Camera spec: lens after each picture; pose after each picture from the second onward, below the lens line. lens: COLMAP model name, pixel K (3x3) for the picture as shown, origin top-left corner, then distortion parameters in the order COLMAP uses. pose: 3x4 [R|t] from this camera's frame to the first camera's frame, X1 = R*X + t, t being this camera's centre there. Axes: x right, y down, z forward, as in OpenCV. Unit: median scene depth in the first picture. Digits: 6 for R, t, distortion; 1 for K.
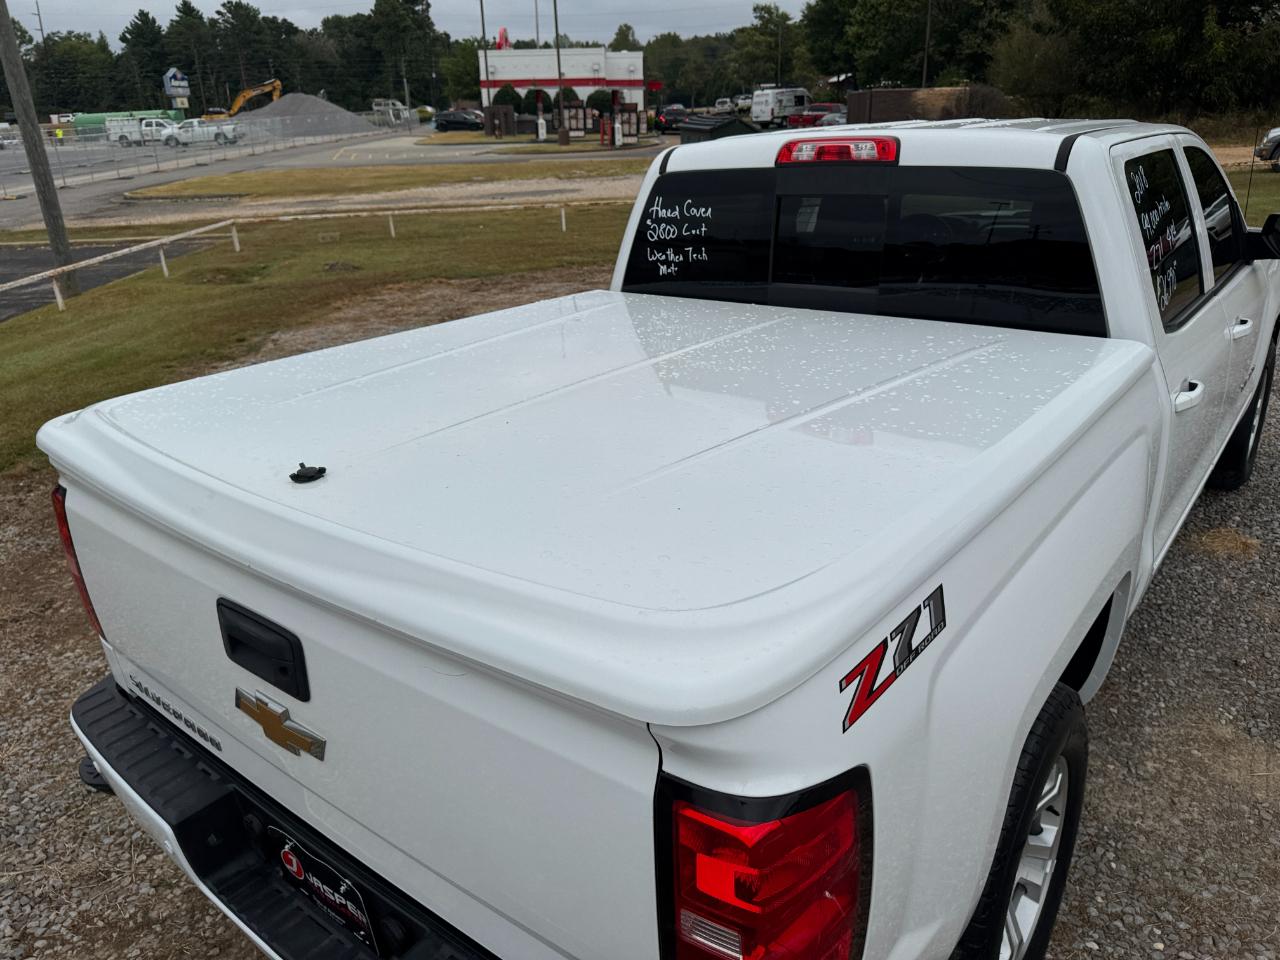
lens RADIAL K [[906.9, 0, 646.3], [0, 906.9, 477.3], [0, 0, 1]] dist [0.006159, -0.015053]
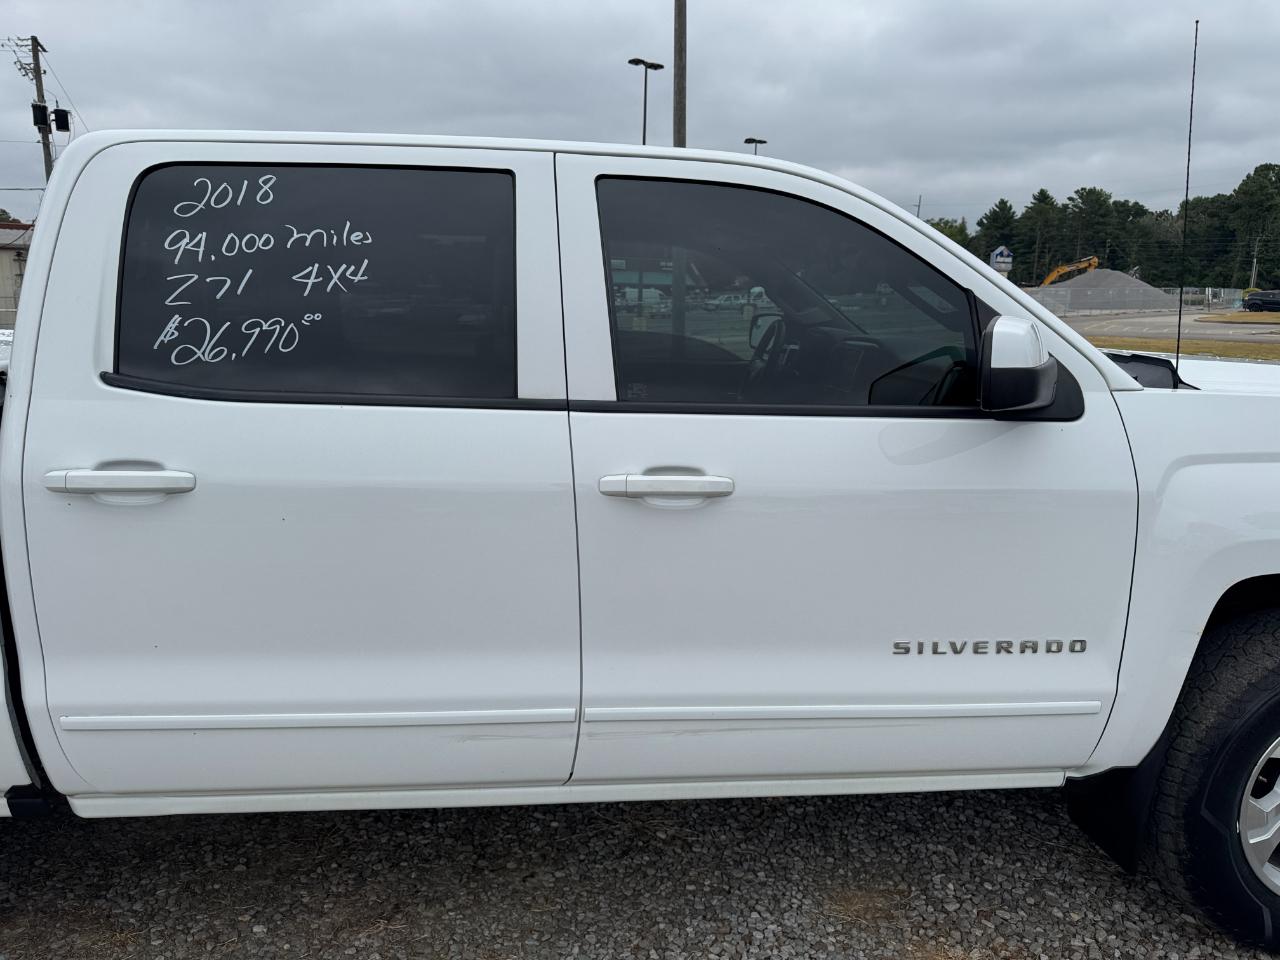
lens RADIAL K [[906.9, 0, 651.6], [0, 906.9, 478.4], [0, 0, 1]] dist [0.006159, -0.015053]
pose [[0.673654, 0.178439, -0.717182, 0.069066], [-0.302091, 0.952127, -0.046861, -0.009174], [0.674486, 0.248222, 0.695309, 0.041440]]
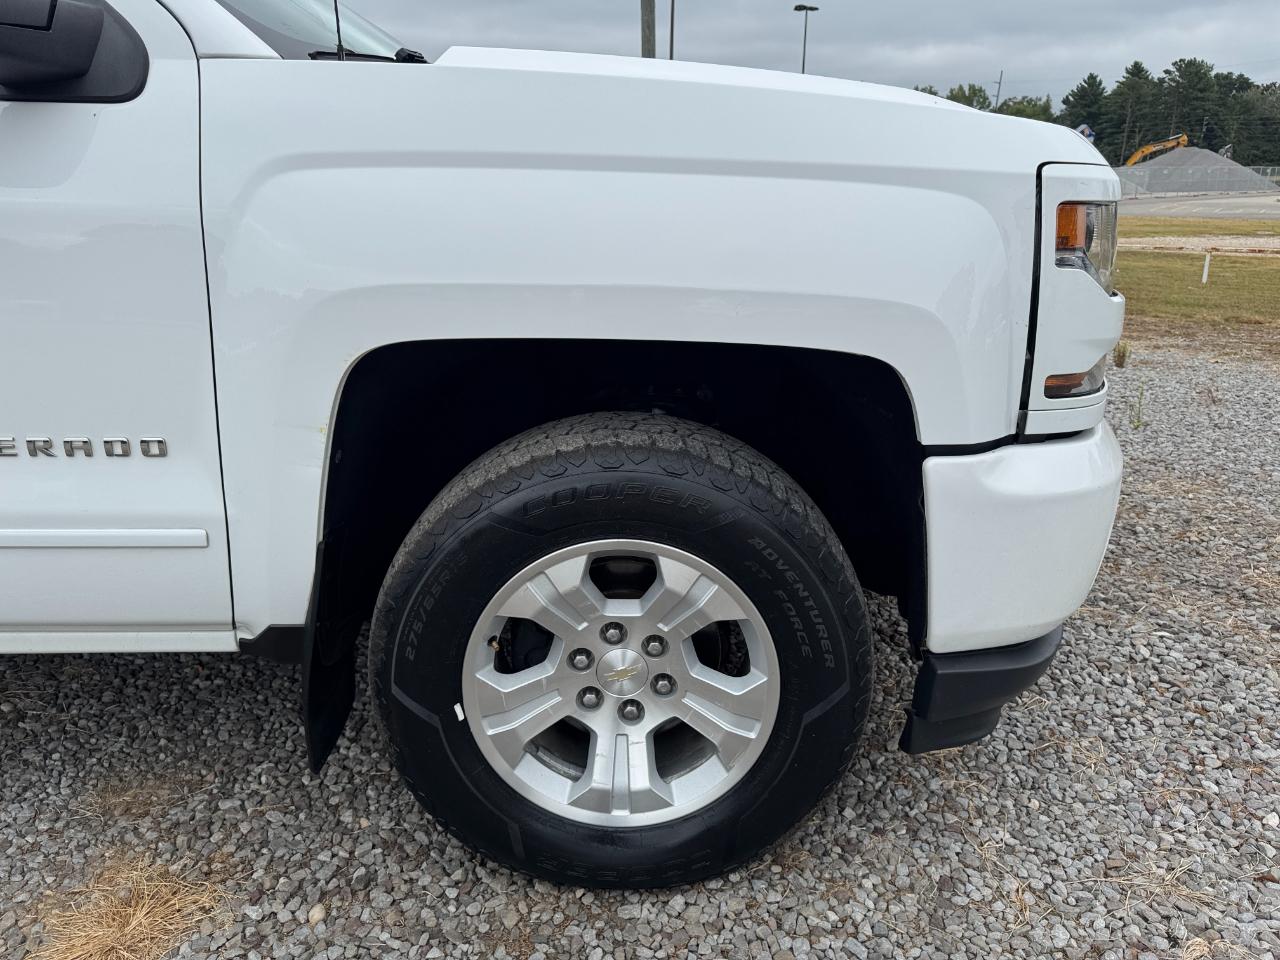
lens RADIAL K [[906.9, 0, 652.2], [0, 906.9, 474.5], [0, 0, 1]] dist [0.006159, -0.015053]
pose [[0.619972, 0.263188, -0.739167, 0.084019], [-0.308796, 0.947883, 0.078502, -0.015645], [0.721304, 0.179583, 0.668932, 0.075814]]
